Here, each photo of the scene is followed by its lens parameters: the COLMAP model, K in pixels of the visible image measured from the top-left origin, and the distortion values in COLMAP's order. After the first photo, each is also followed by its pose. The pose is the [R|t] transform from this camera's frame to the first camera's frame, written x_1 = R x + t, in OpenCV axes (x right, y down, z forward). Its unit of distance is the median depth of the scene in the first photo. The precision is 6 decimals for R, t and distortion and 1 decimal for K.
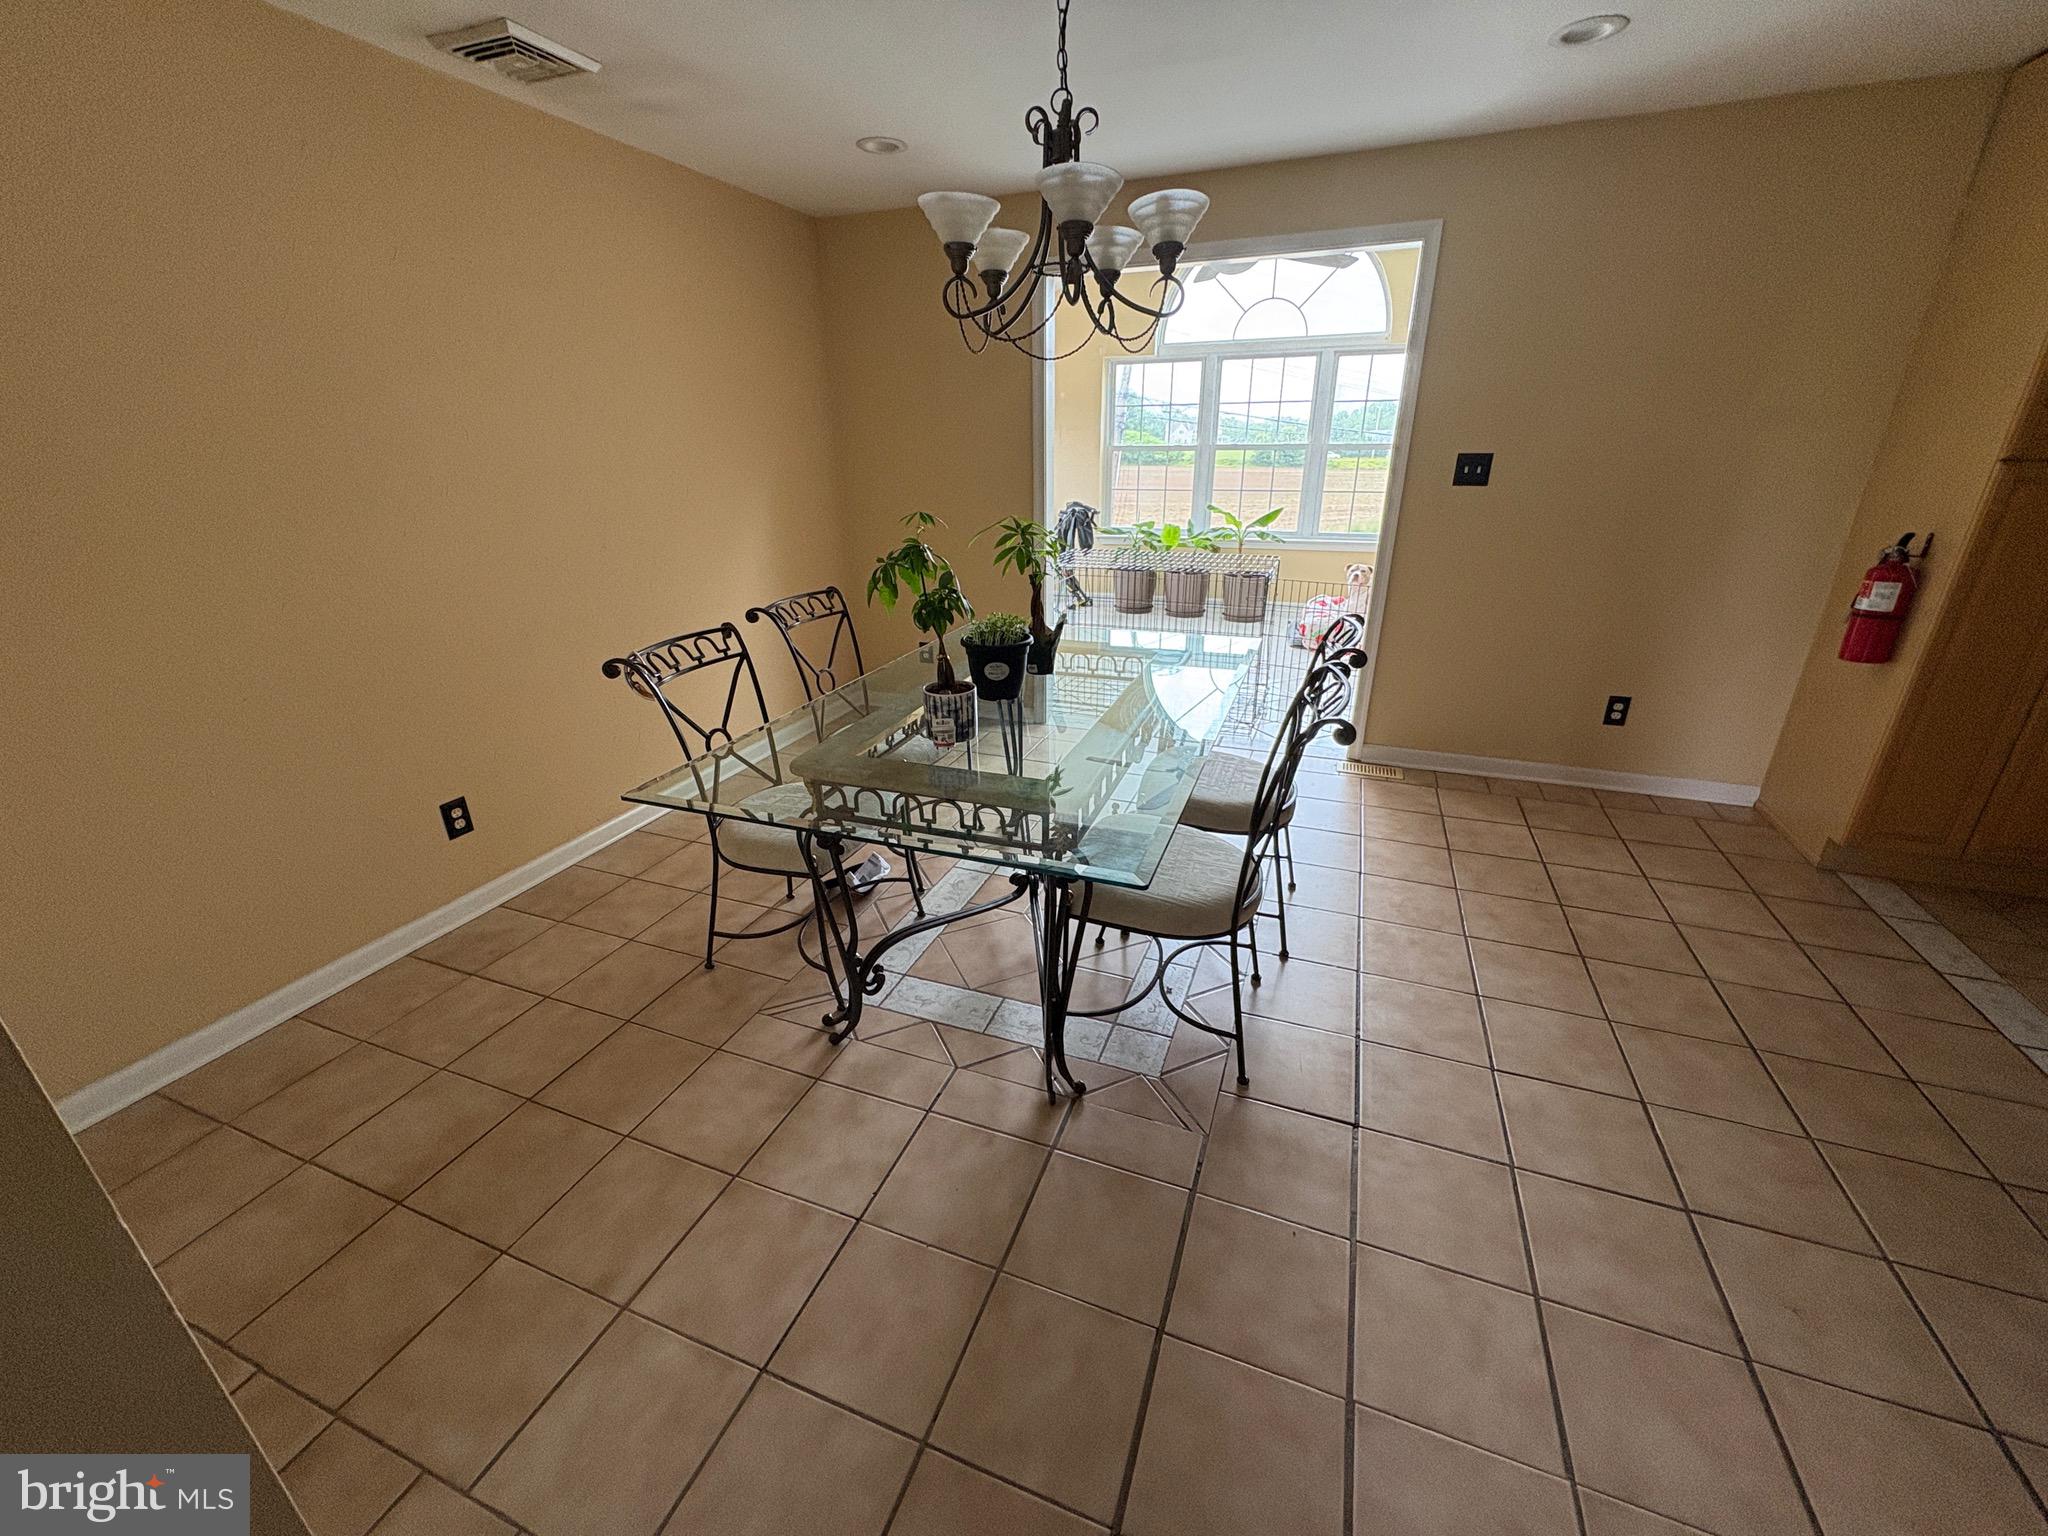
lens RADIAL K [[819.7, 0, 1025.4], [0, 819.7, 775.1], [0, 0, 1]] dist [-0.002843, 0.000919]
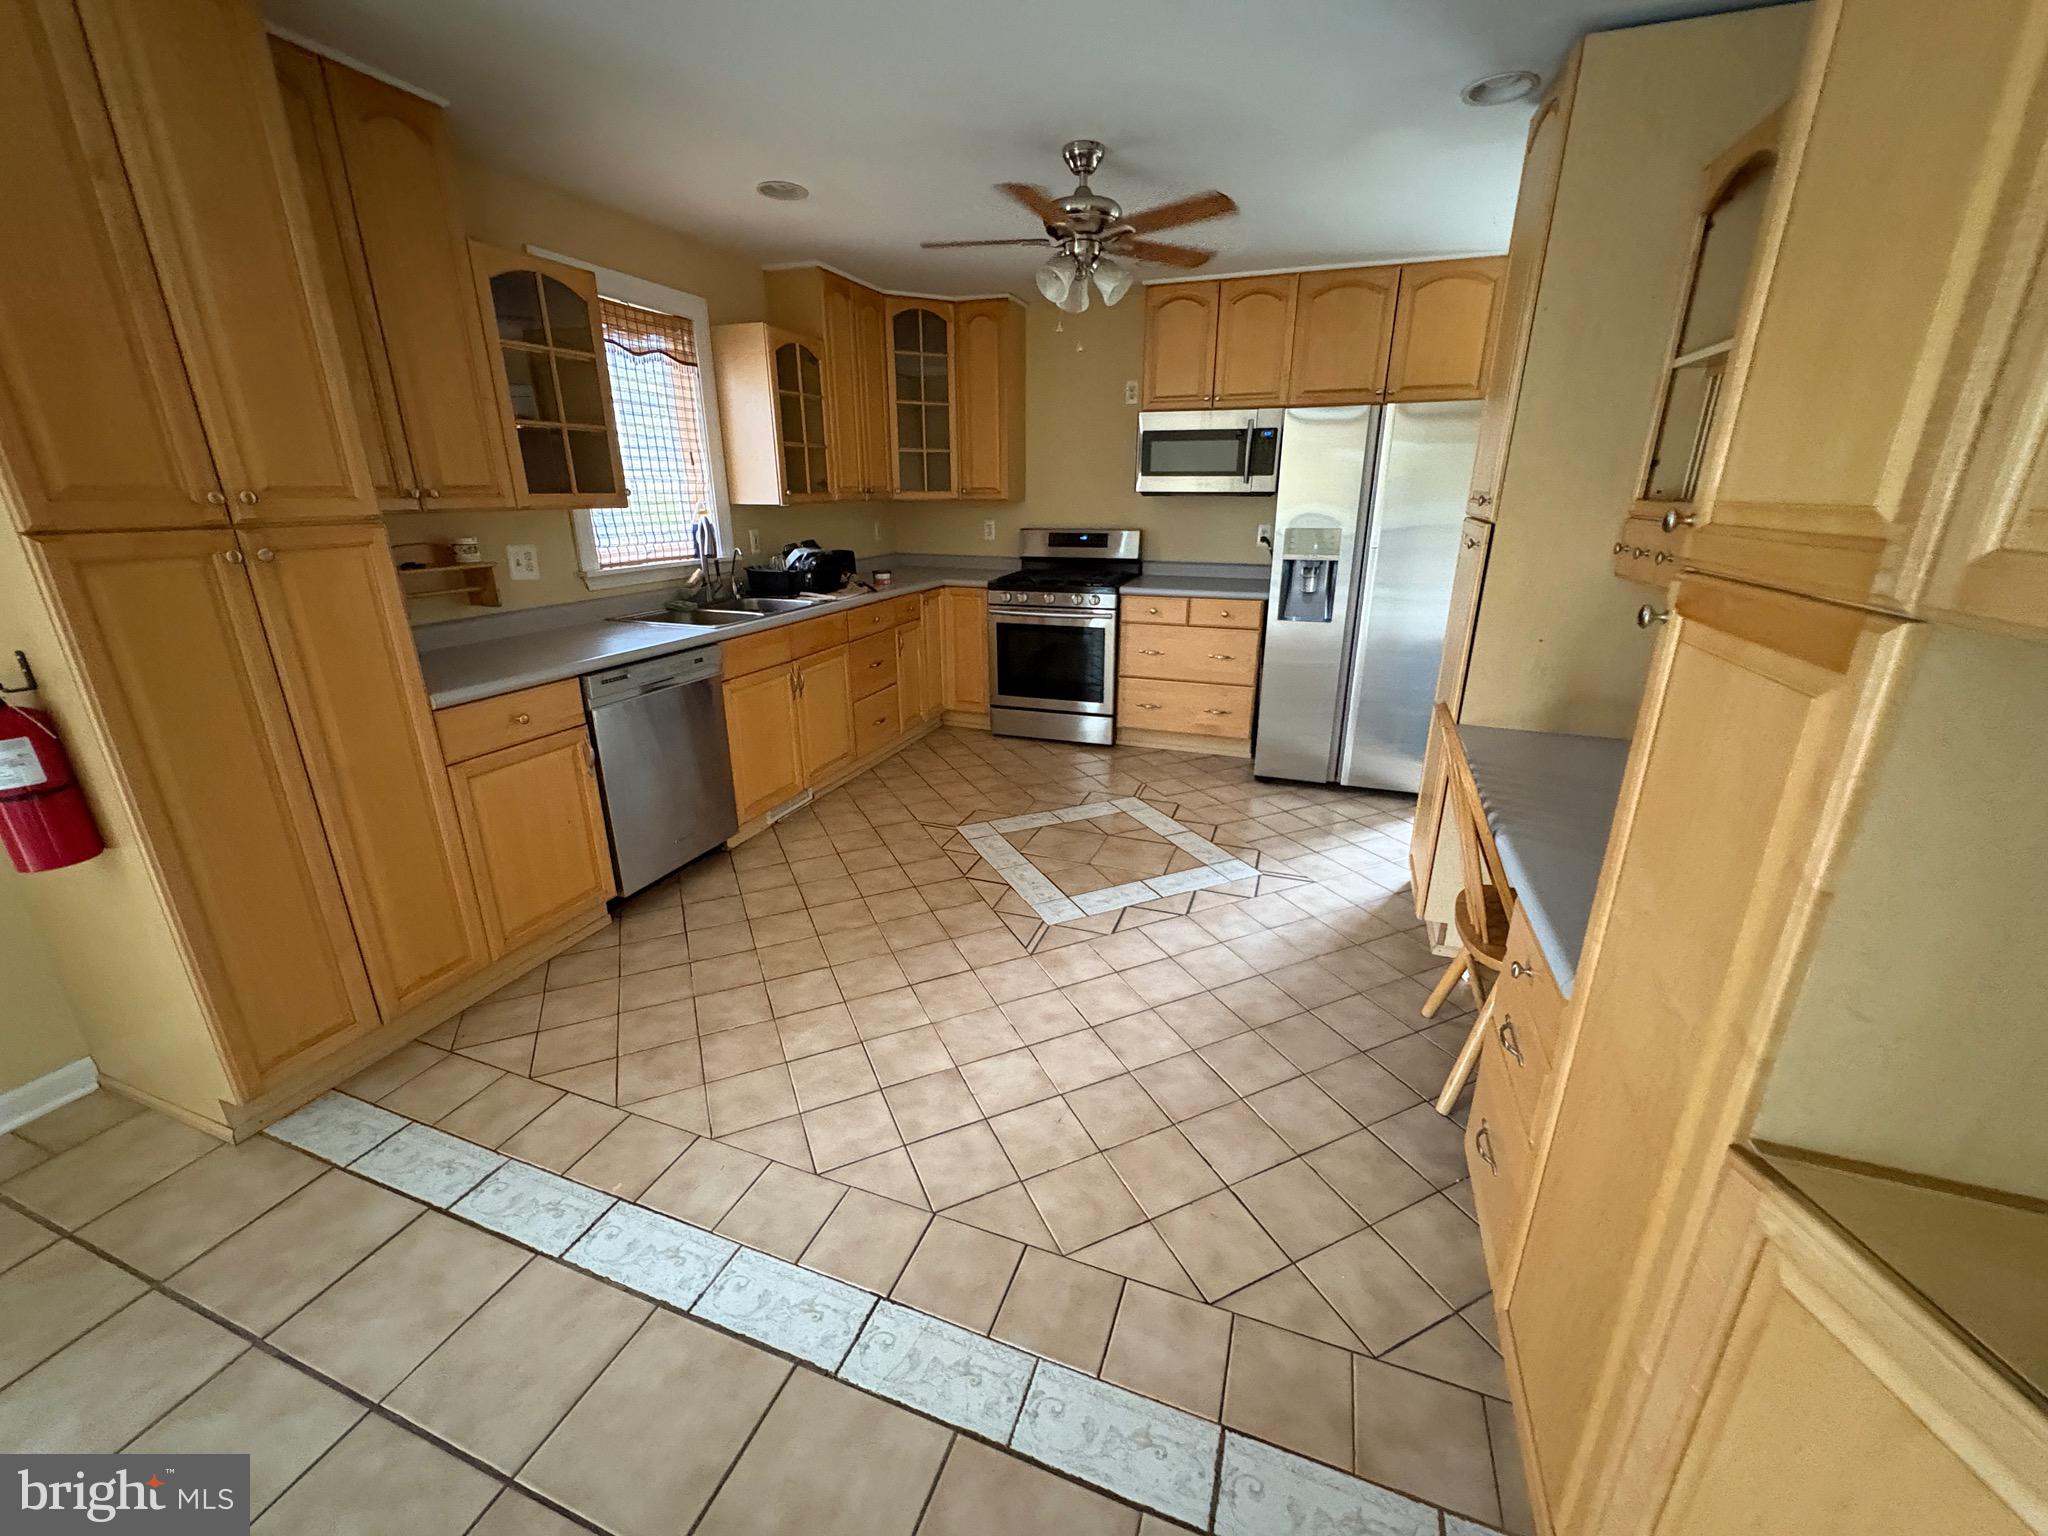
lens RADIAL K [[819.7, 0, 1025.1], [0, 819.7, 767.1], [0, 0, 1]] dist [-0.002843, 0.000919]
pose [[-0.024283, -0.313310, 0.949340, 0.471313], [0.380707, 0.875168, 0.298569, -0.114463], [-0.924377, 0.368671, 0.098028, 0.267463]]
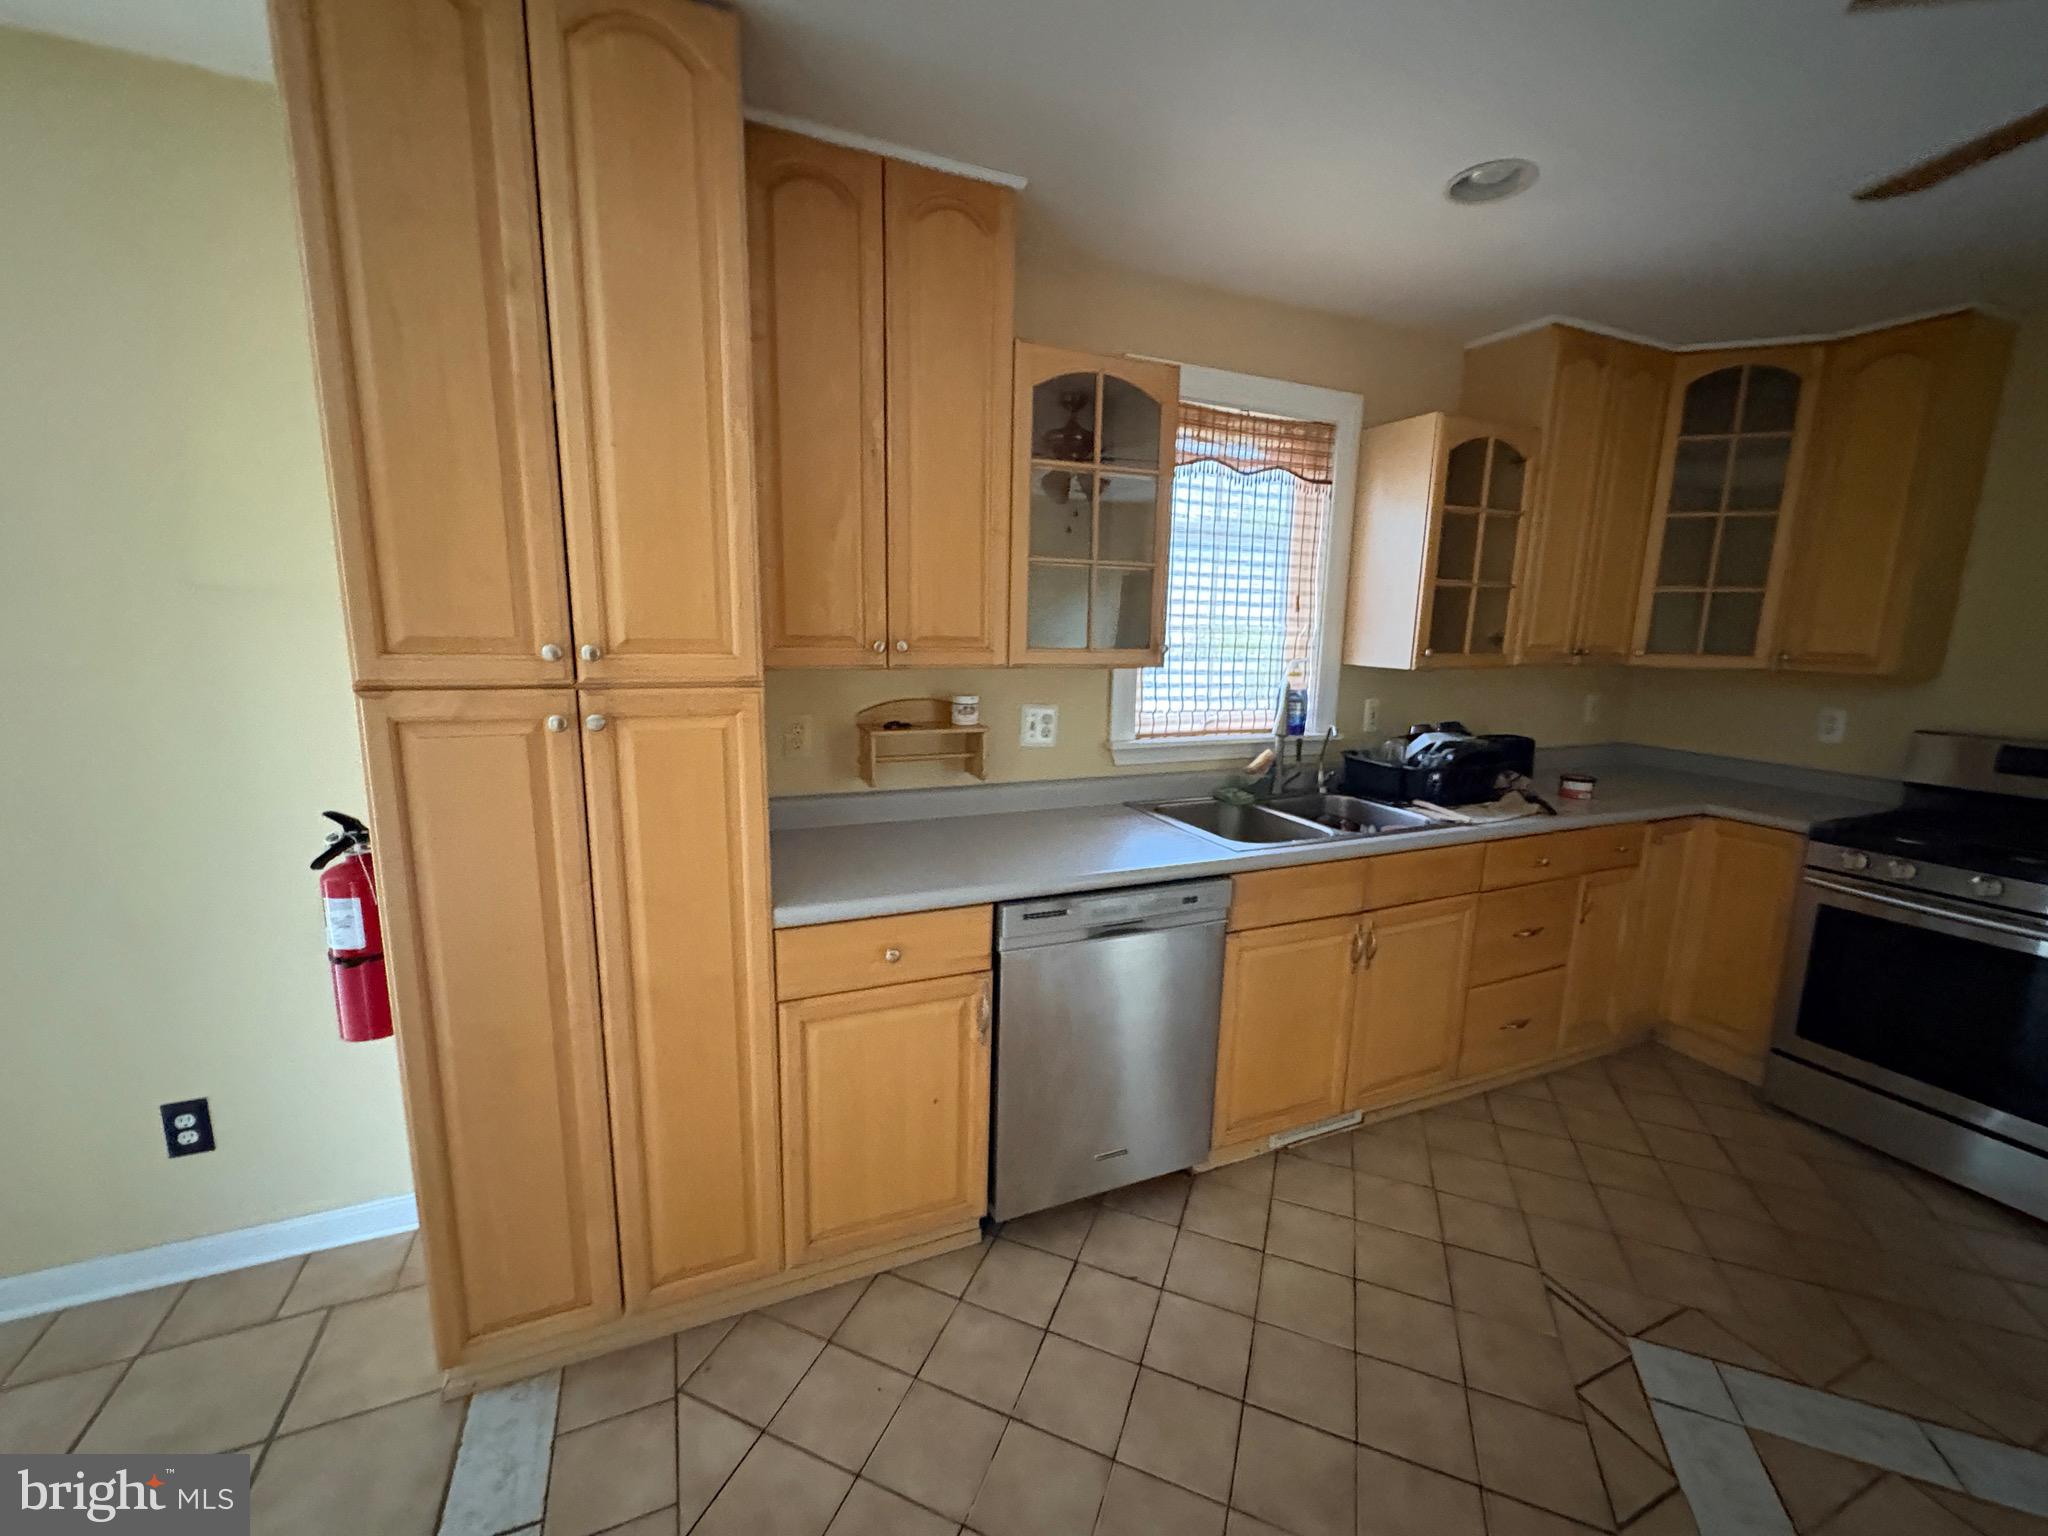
lens RADIAL K [[819.7, 0, 1011.5], [0, 819.7, 767.1], [0, 0, 1]] dist [-0.002843, 0.000919]
pose [[0.709132, -0.099117, 0.698075, 0.968291], [0.242954, 0.963785, -0.109959, -0.149126], [-0.661896, 0.247575, 0.707531, 0.294016]]
